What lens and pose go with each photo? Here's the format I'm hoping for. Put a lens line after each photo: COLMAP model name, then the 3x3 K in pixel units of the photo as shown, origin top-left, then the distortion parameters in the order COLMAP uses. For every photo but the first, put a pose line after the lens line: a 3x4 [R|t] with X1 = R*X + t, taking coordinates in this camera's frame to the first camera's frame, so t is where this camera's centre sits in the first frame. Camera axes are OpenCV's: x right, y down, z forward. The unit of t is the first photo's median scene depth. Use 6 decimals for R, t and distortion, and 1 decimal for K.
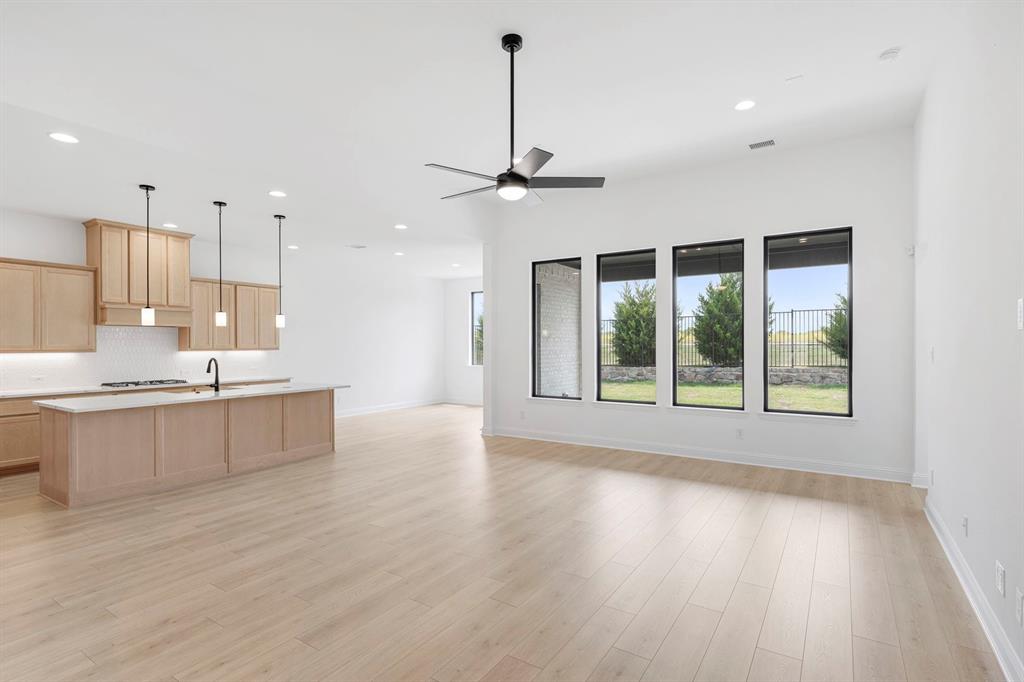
lens RADIAL K [[492.5, 0, 512.0], [0, 492.5, 341.0], [0, 0, 1]] dist [0.002462, 0.000121]
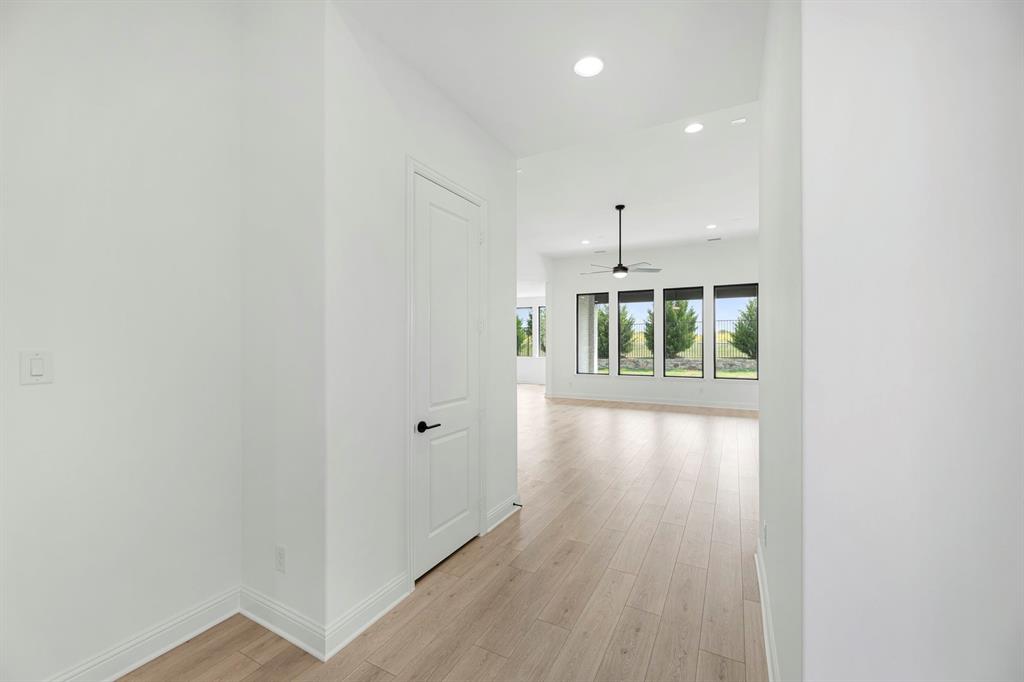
lens RADIAL K [[402.1, 0, 512.0], [0, 402.1, 341.0], [0, 0, 1]] dist [0.000587, -0.000001]
pose [[0.996451, 0.002506, 0.084137, -0.324925], [-0.002692, 0.999994, 0.002097, -0.001790], [-0.084132, -0.002317, 0.996452, -0.393996]]
